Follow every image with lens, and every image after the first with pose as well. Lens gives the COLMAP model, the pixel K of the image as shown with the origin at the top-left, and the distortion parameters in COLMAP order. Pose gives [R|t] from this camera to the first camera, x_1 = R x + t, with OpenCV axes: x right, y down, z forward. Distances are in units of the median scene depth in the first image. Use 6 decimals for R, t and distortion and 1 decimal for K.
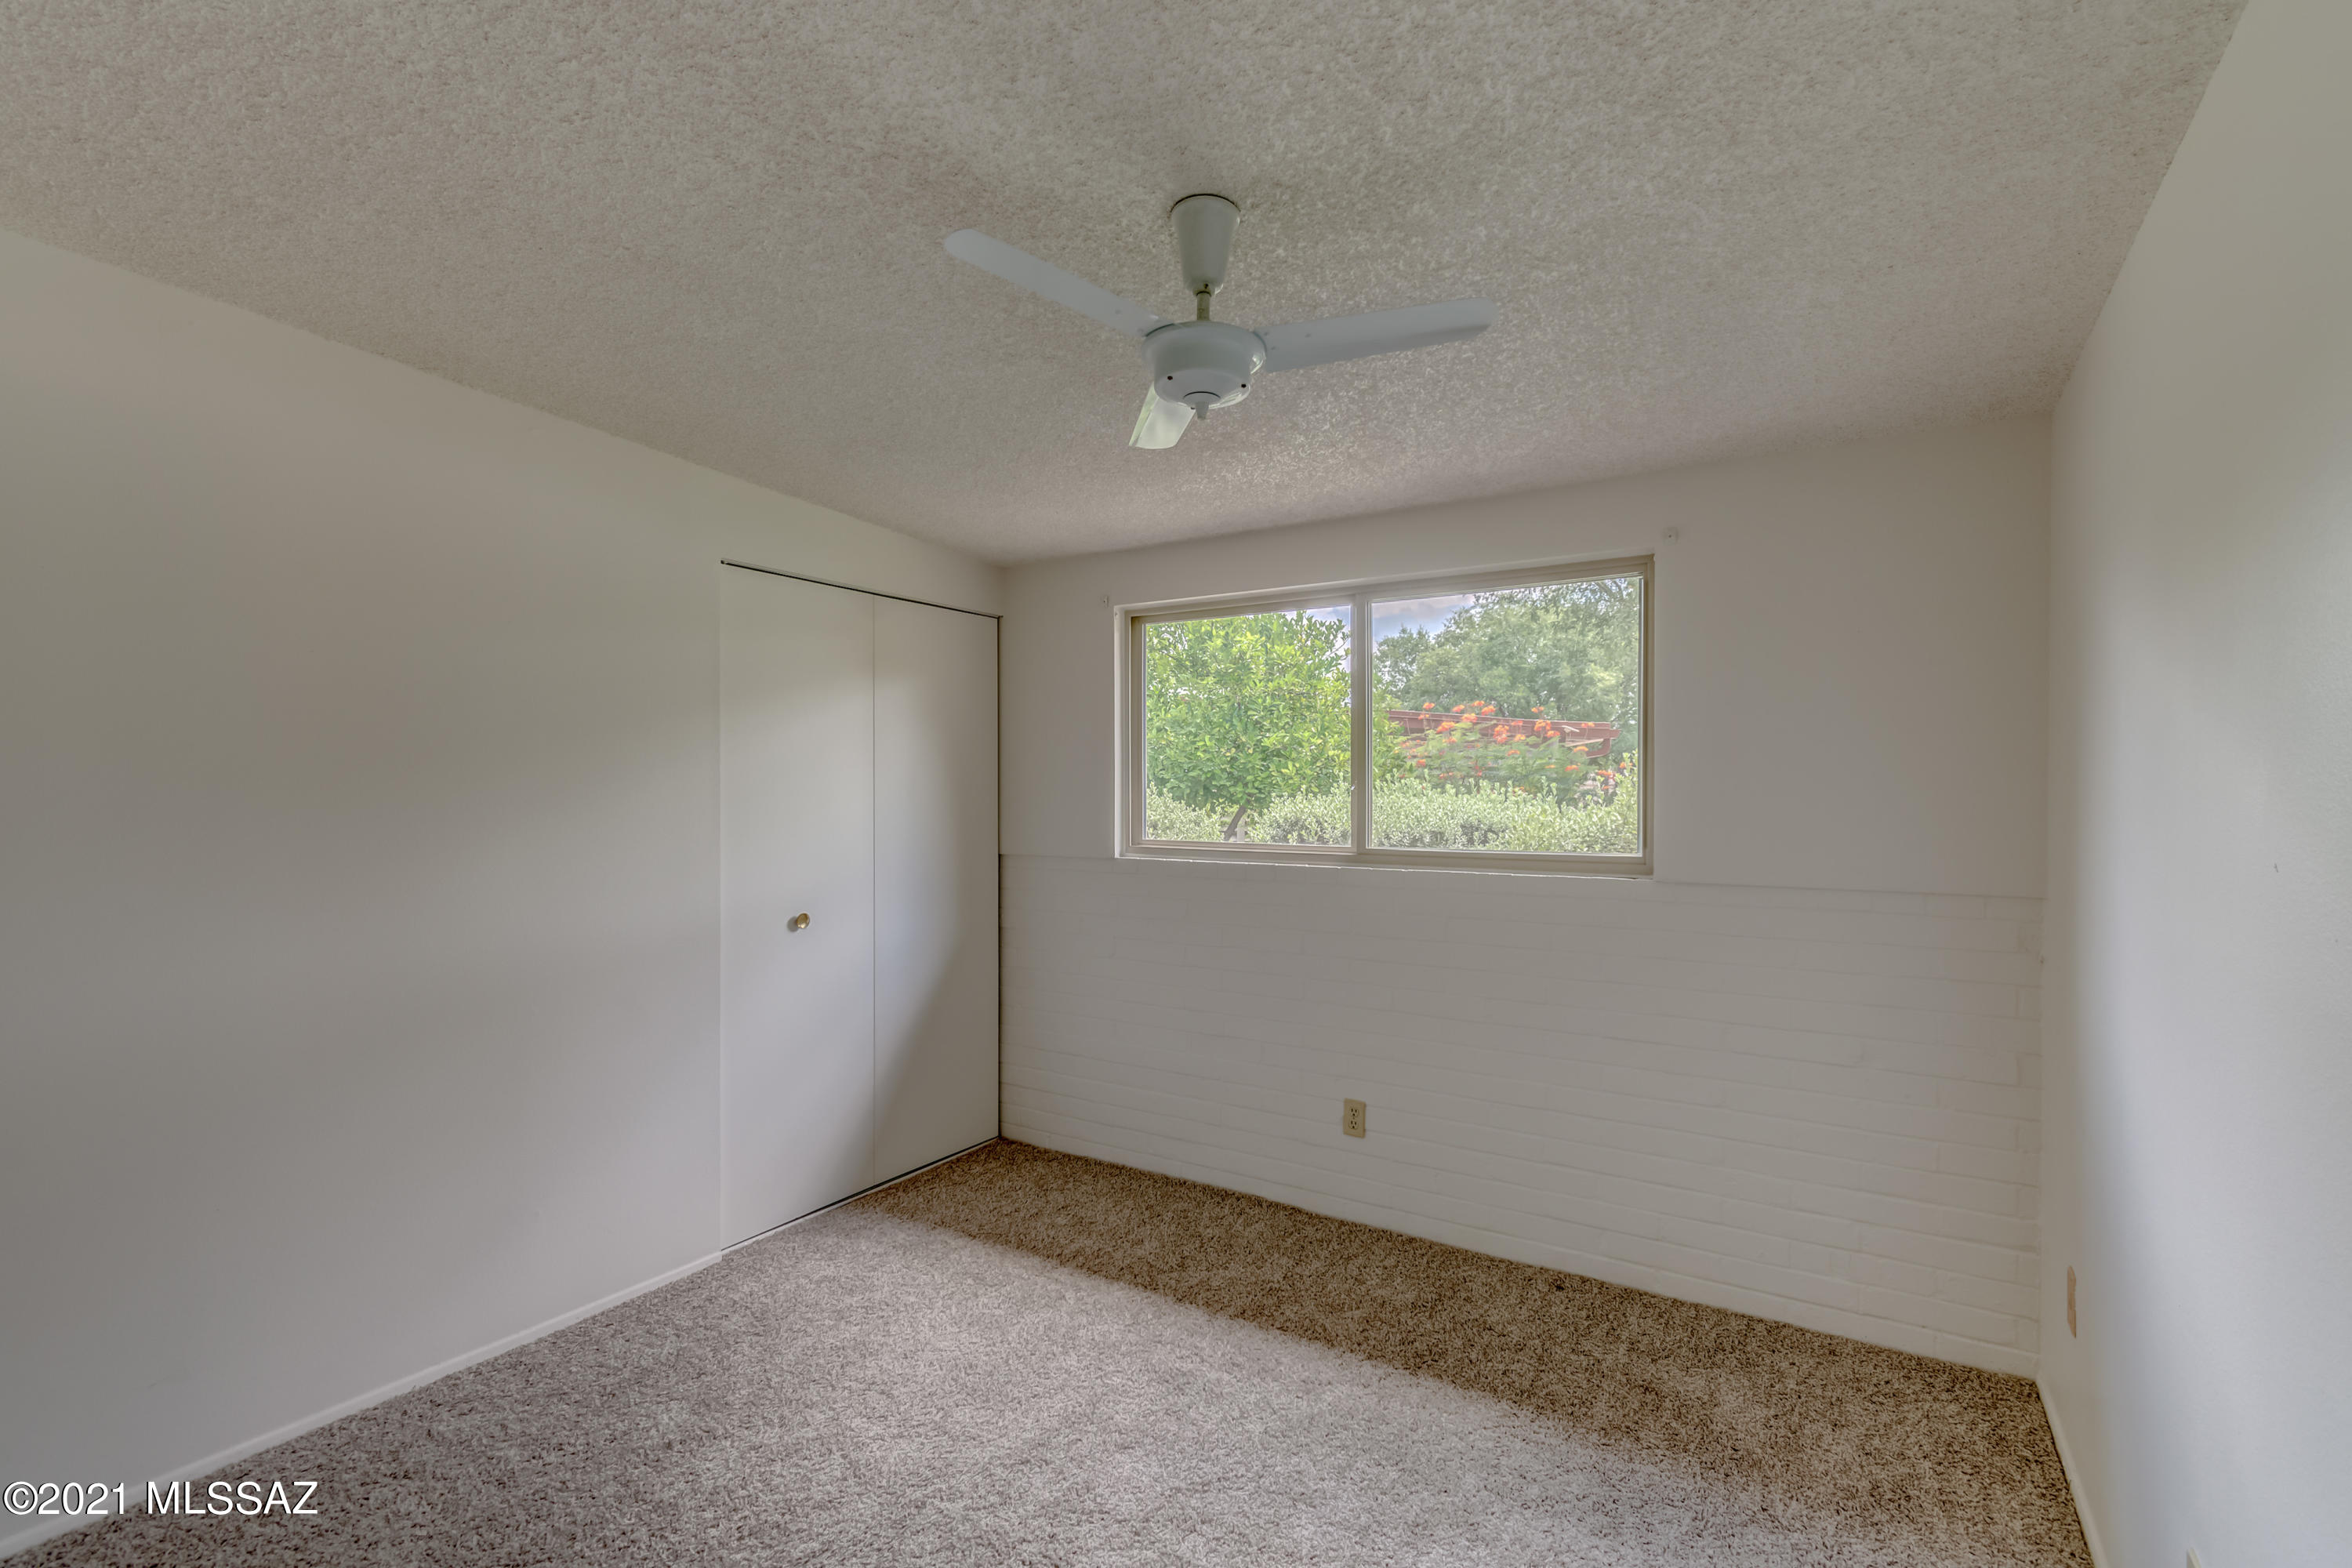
lens RADIAL K [[1045.7, 0, 1173.2], [0, 1045.7, 788.3], [0, 0, 1]] dist [0.003929, -0.002530]
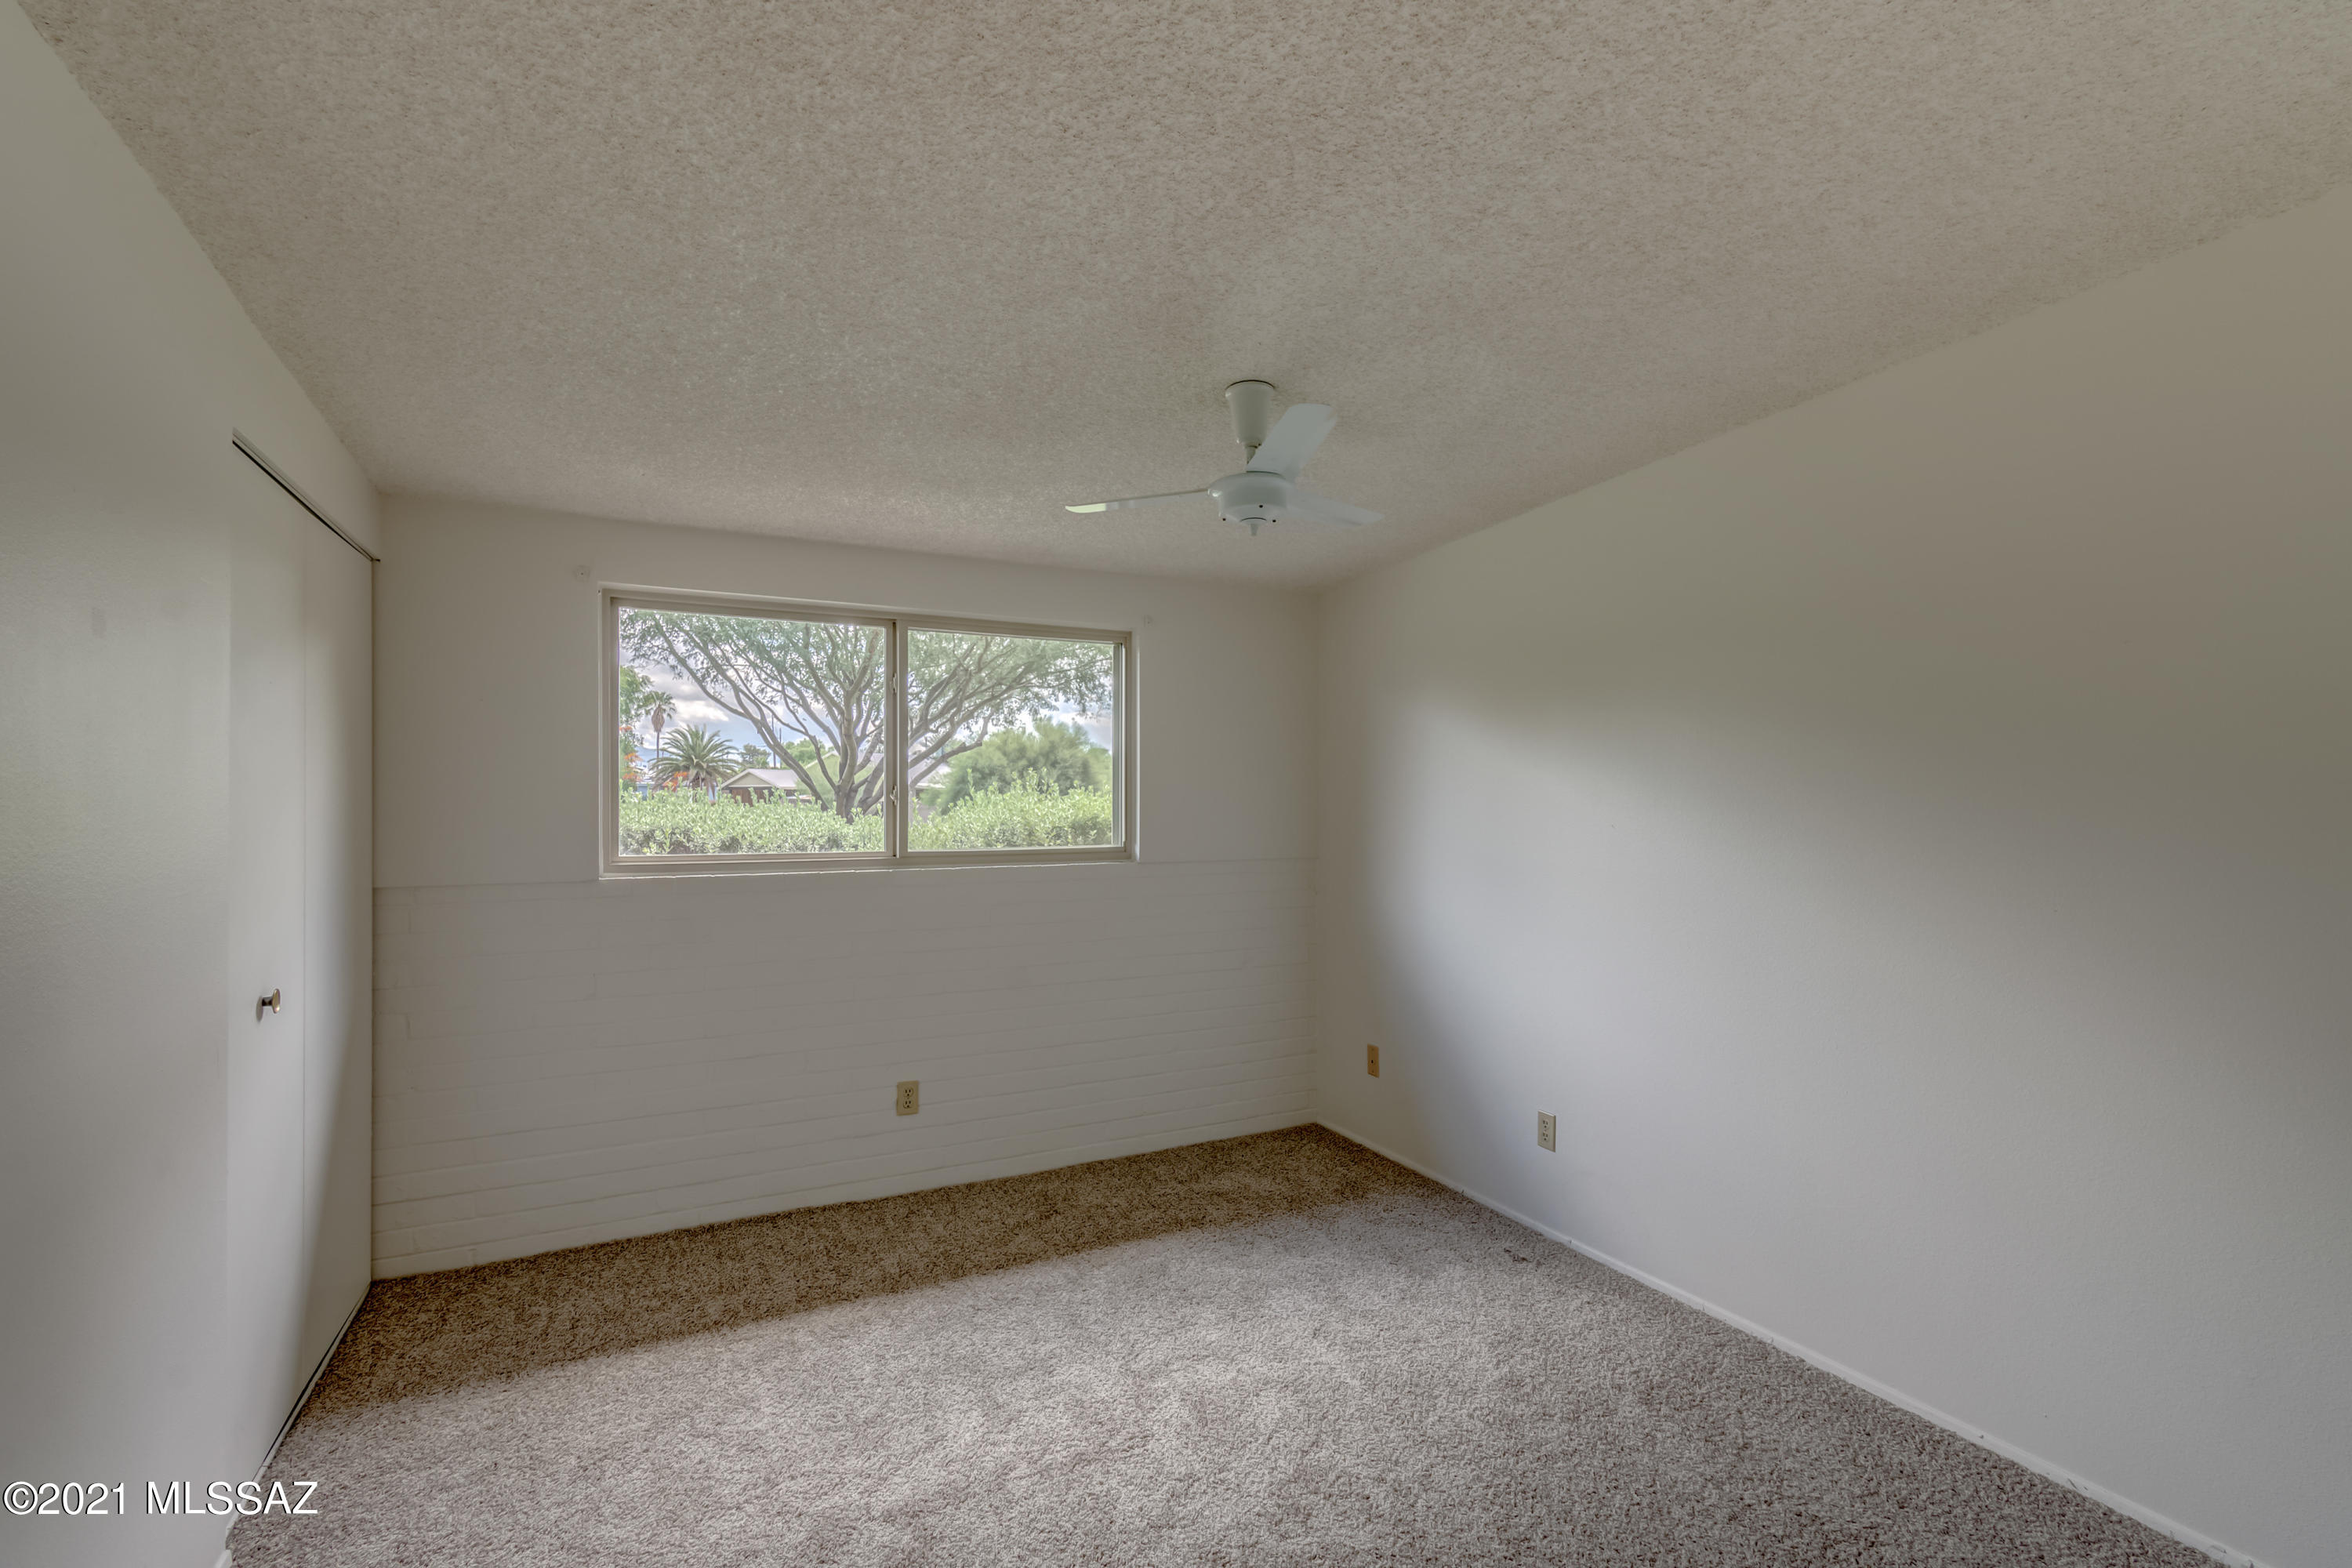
lens RADIAL K [[1045.7, 0, 1210.6], [0, 1045.7, 791.4], [0, 0, 1]] dist [0.003929, -0.002530]
pose [[0.504219, 0.004960, 0.863562, -0.619939], [-0.002973, 0.999988, -0.004008, -0.002932], [-0.863571, -0.000546, 0.504227, 0.174173]]
